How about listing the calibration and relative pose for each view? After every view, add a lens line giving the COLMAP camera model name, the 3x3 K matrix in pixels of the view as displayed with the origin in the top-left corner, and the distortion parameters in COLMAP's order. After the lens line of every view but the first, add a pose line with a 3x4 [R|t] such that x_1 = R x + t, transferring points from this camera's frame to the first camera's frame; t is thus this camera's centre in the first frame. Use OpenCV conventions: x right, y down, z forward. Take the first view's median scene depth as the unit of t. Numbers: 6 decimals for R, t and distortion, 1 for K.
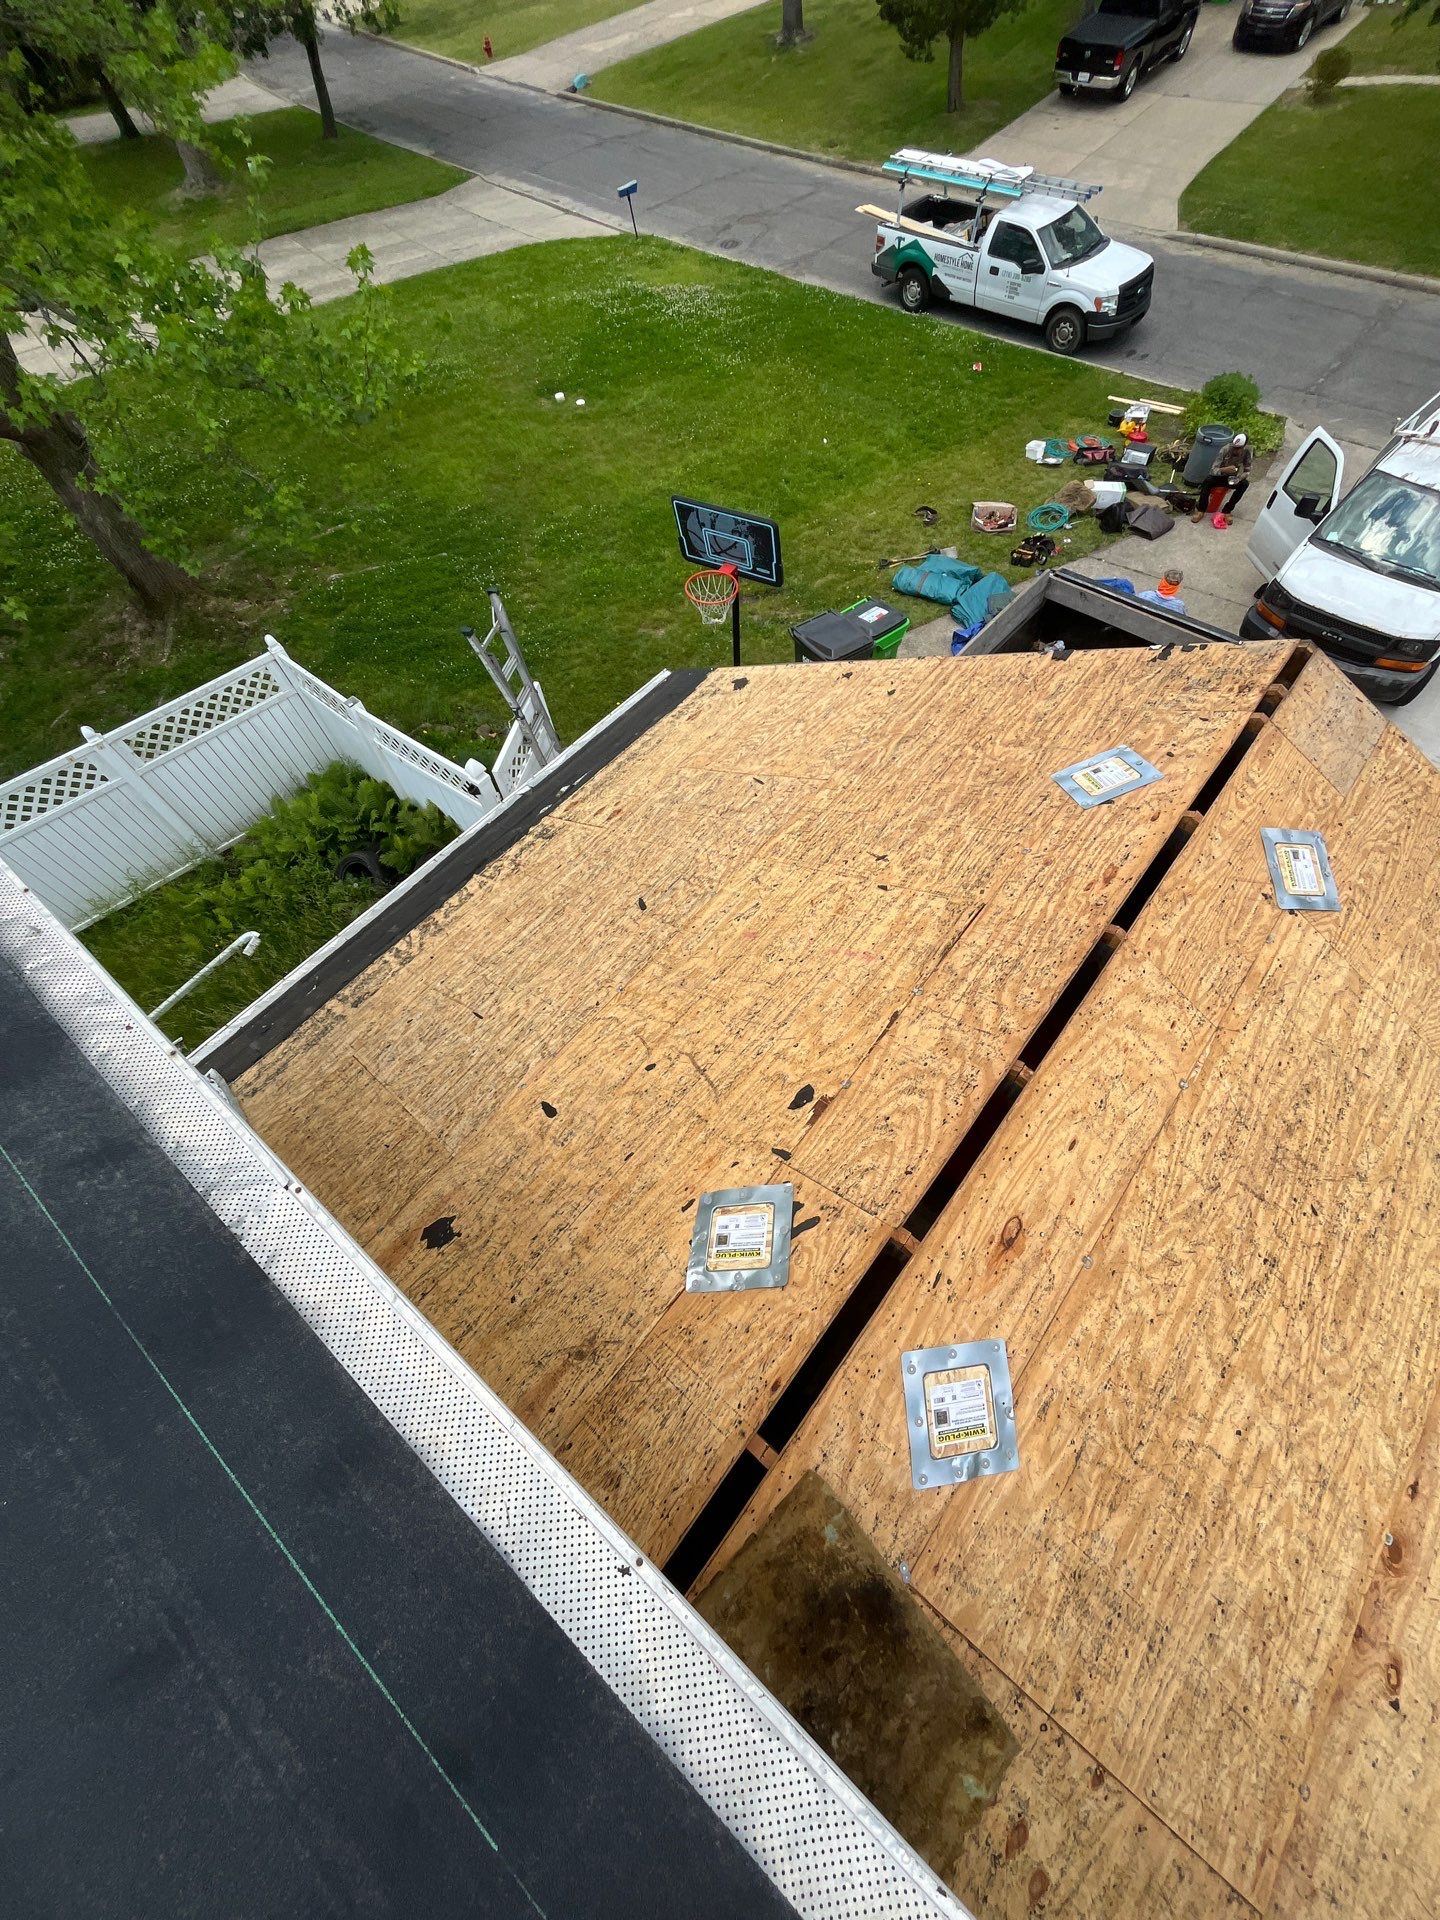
lens RADIAL K [[772.7, 0, 720.0], [0, 772.7, 960.0], [0, 0, 1]] dist [-0.004159, -0.000512]
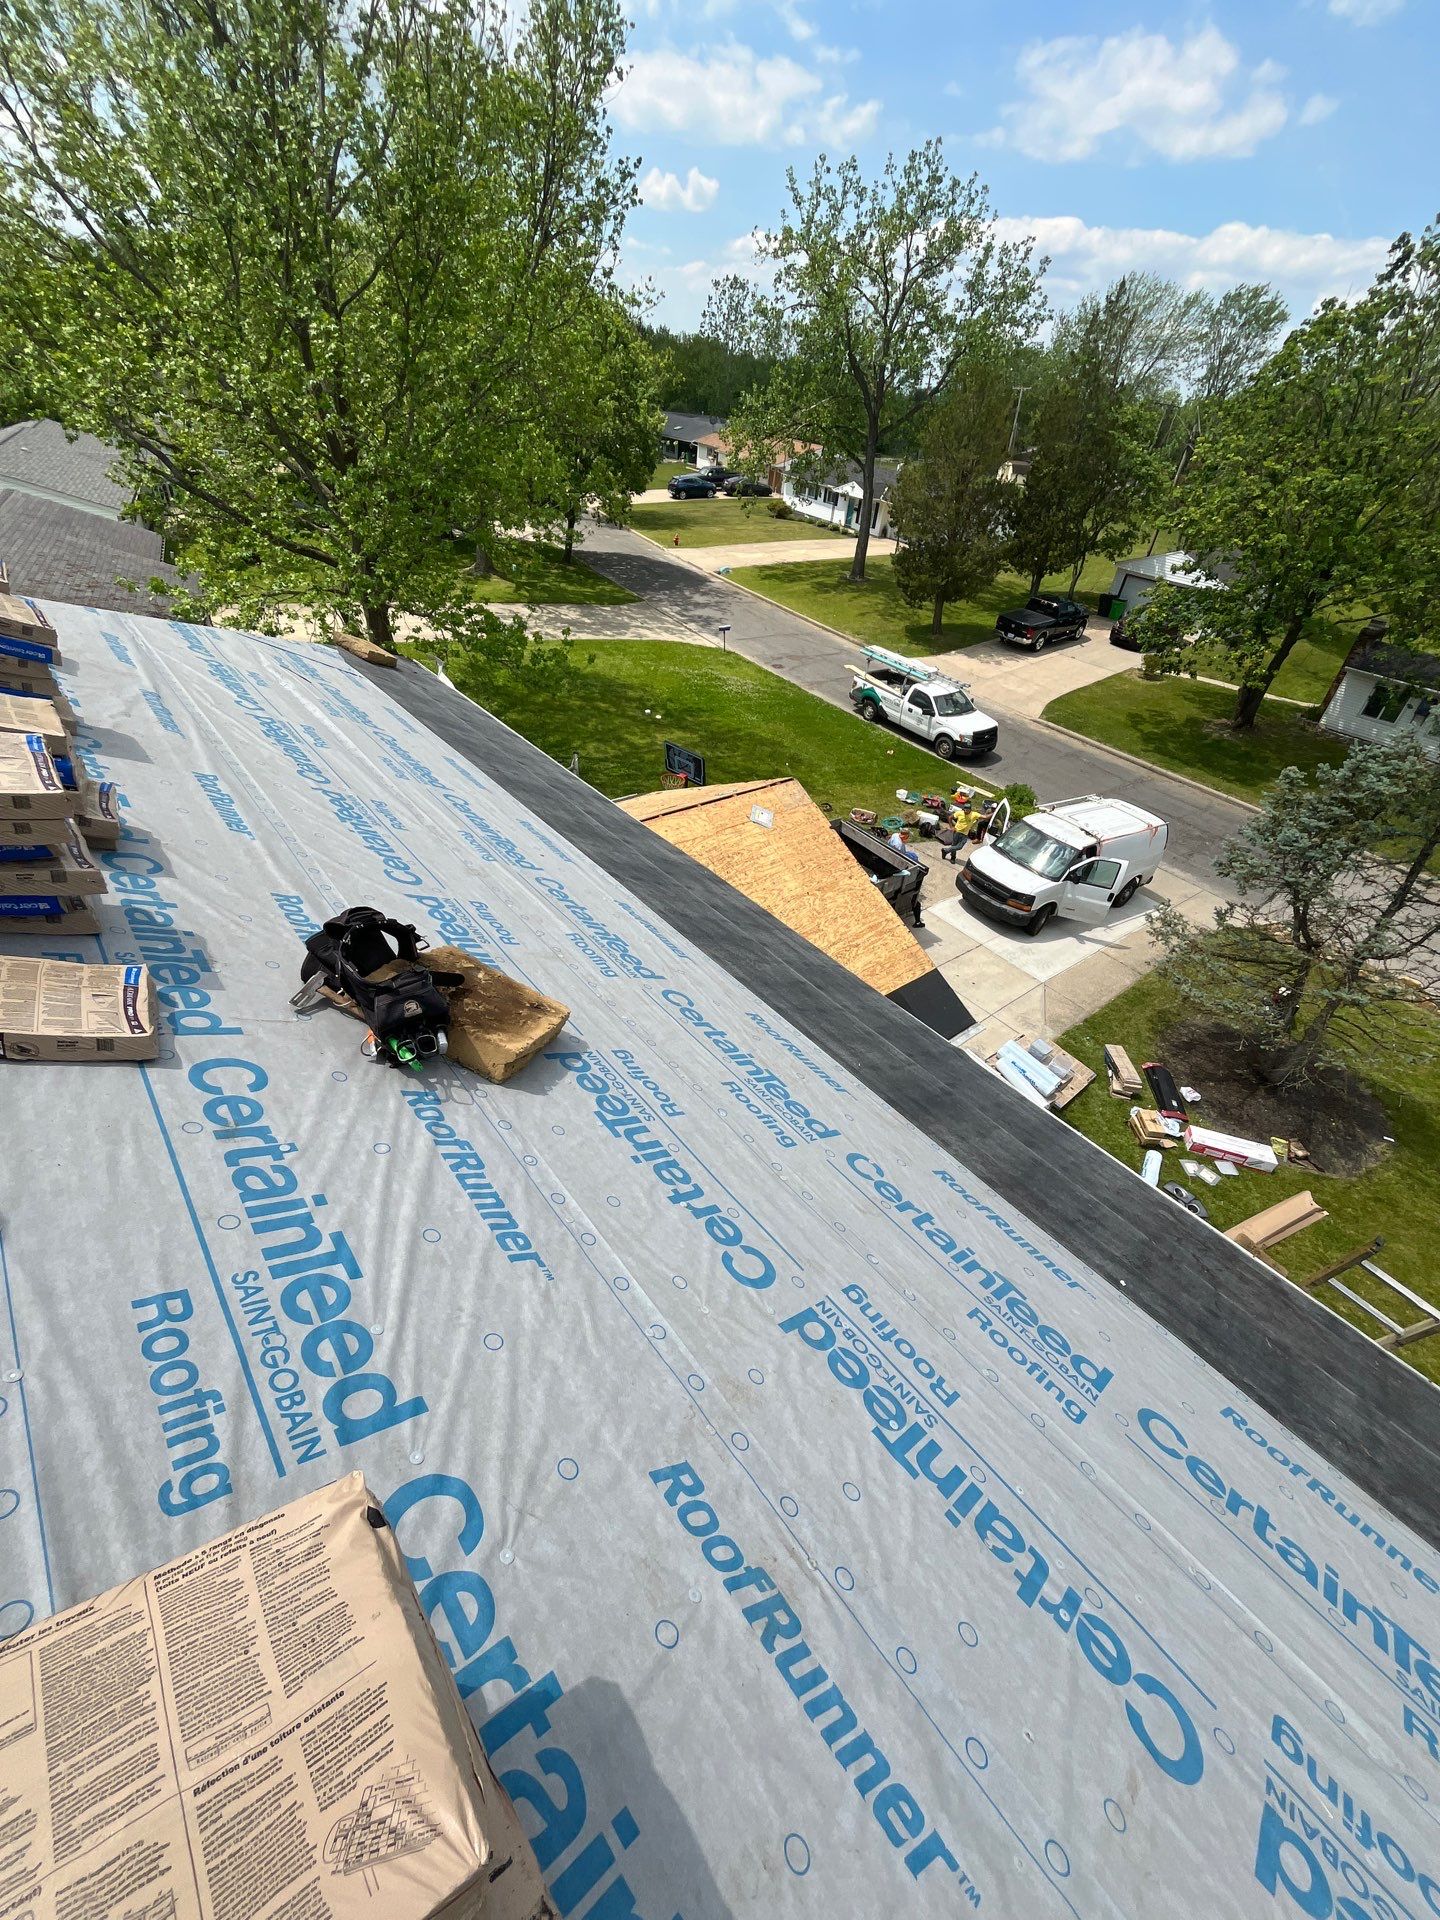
lens RADIAL K [[772.7, 0, 720.0], [0, 772.7, 960.0], [0, 0, 1]] dist [-0.004159, -0.000512]
pose [[0.969914, 0.237921, -0.051574, 0.156520], [-0.240243, 0.901165, -0.360811, 0.328320], [-0.039368, 0.362346, 0.931212, -0.383244]]
